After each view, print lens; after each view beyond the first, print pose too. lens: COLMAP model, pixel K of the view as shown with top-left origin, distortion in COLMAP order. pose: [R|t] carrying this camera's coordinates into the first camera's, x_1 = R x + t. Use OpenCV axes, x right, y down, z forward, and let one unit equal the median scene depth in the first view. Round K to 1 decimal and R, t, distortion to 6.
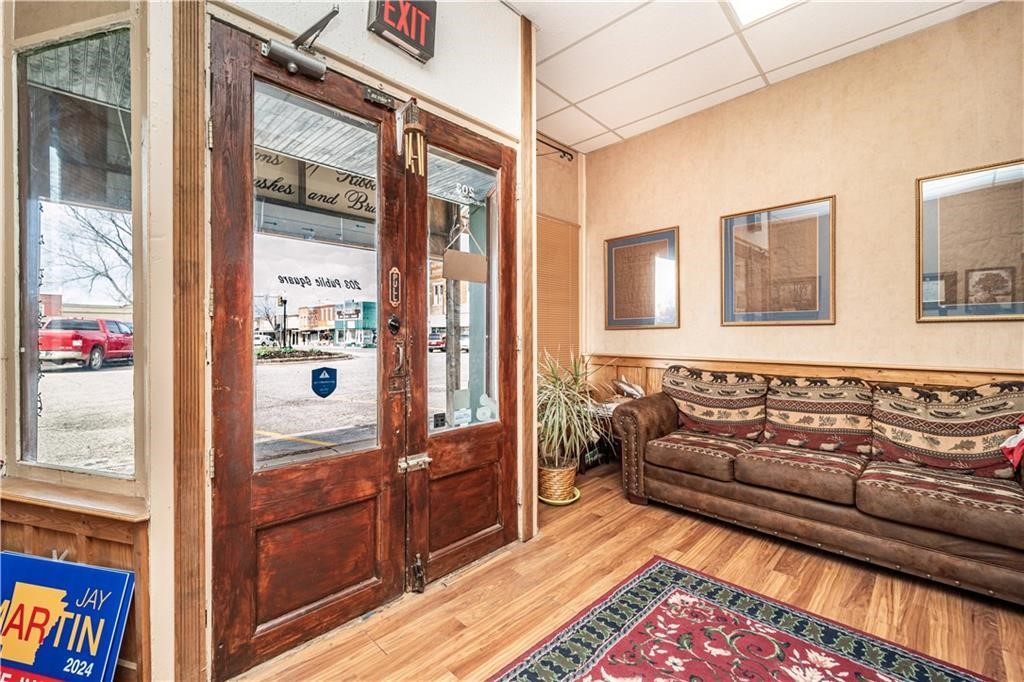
lens RADIAL K [[421.7, 0, 509.5], [0, 421.7, 336.6], [0, 0, 1]] dist [-0.000425, -0.000555]
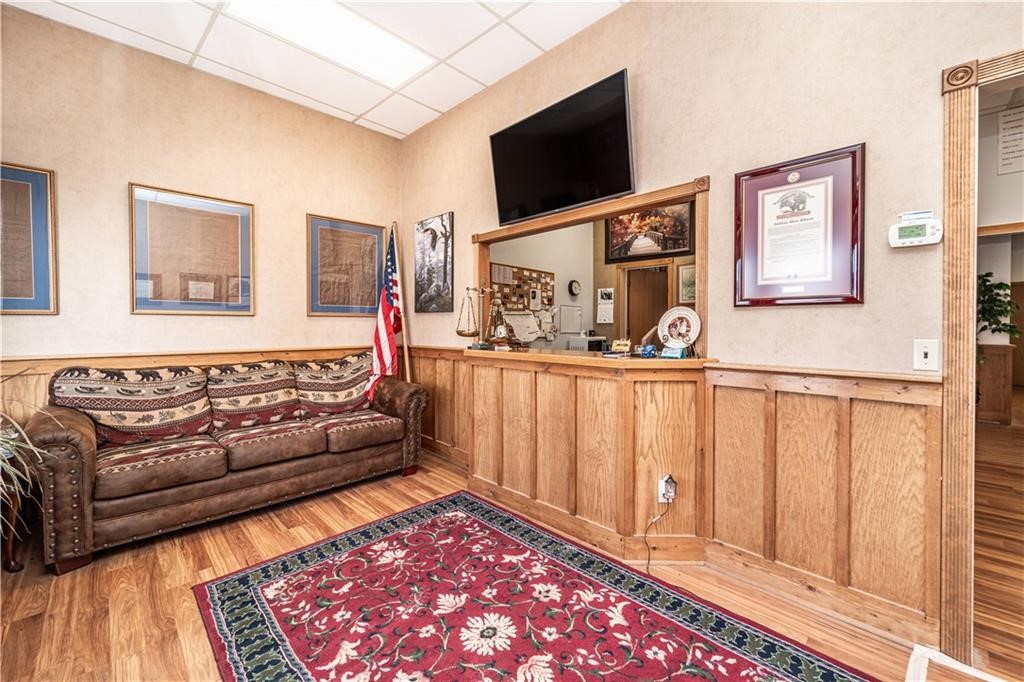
lens RADIAL K [[421.7, 0, 508.6], [0, 421.7, 333.5], [0, 0, 1]] dist [-0.000425, -0.000555]
pose [[0.016014, -0.015061, 0.999758, -0.463153], [0.008170, 0.999855, 0.014932, 0.009139], [-0.999838, 0.007929, 0.016135, 0.349675]]
